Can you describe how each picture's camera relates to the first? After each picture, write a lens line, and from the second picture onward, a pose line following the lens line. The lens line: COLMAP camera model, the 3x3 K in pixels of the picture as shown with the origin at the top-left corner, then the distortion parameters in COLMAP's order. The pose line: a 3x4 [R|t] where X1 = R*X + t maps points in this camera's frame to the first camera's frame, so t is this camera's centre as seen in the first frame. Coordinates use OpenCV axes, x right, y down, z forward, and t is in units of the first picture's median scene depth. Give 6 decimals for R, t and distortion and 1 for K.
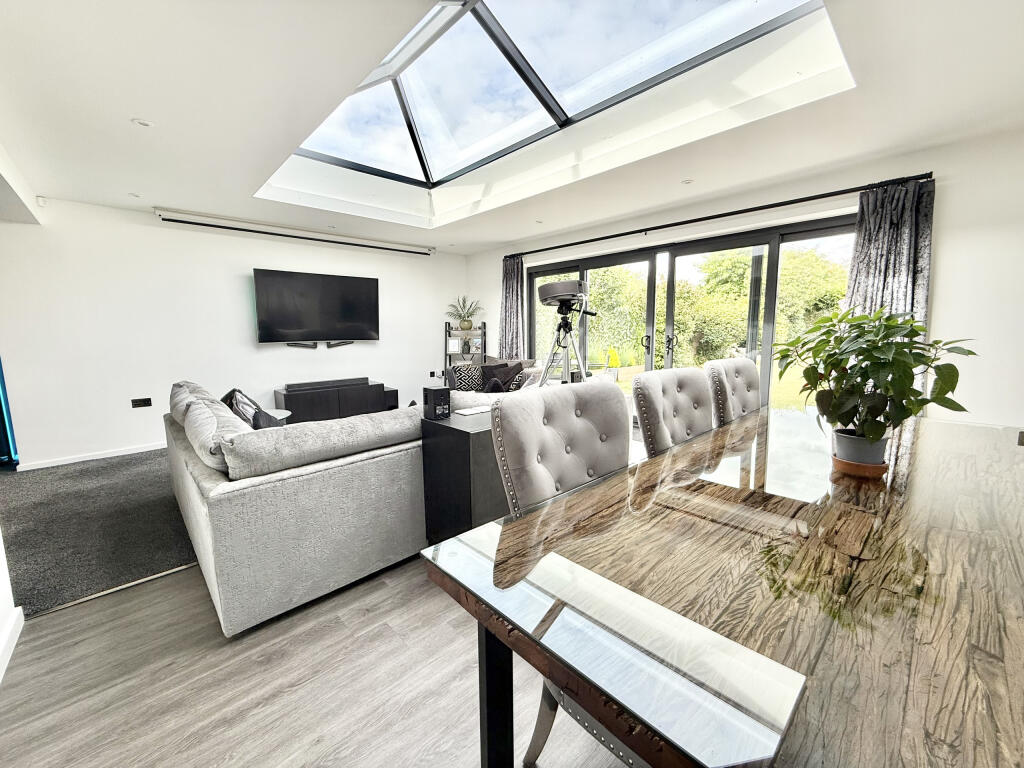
lens RADIAL K [[408.4, 0, 512.7], [0, 408.4, 381.0], [0, 0, 1]] dist [-0.003127, -0.000010]
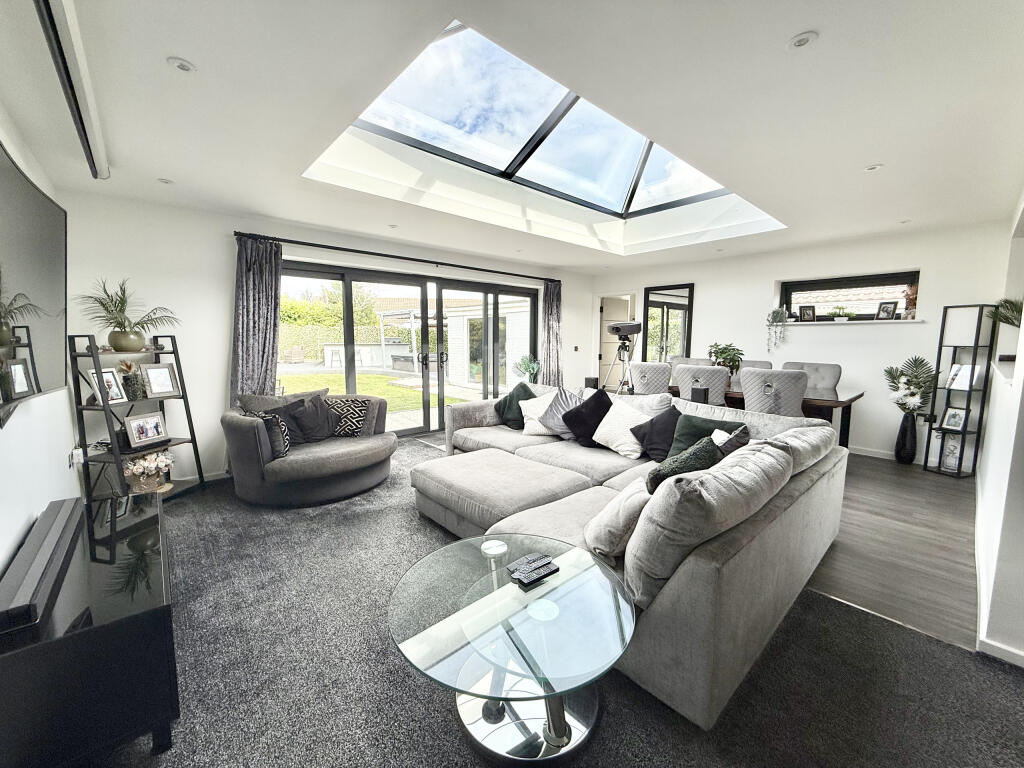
lens RADIAL K [[408.4, 0, 515.2], [0, 408.4, 383.3], [0, 0, 1]] dist [-0.003127, -0.000010]
pose [[0.003362, -0.106708, 0.994285, -1.046946], [0.129491, 0.985965, 0.105378, -0.153323], [-0.991575, 0.128397, 0.017133, 0.979890]]
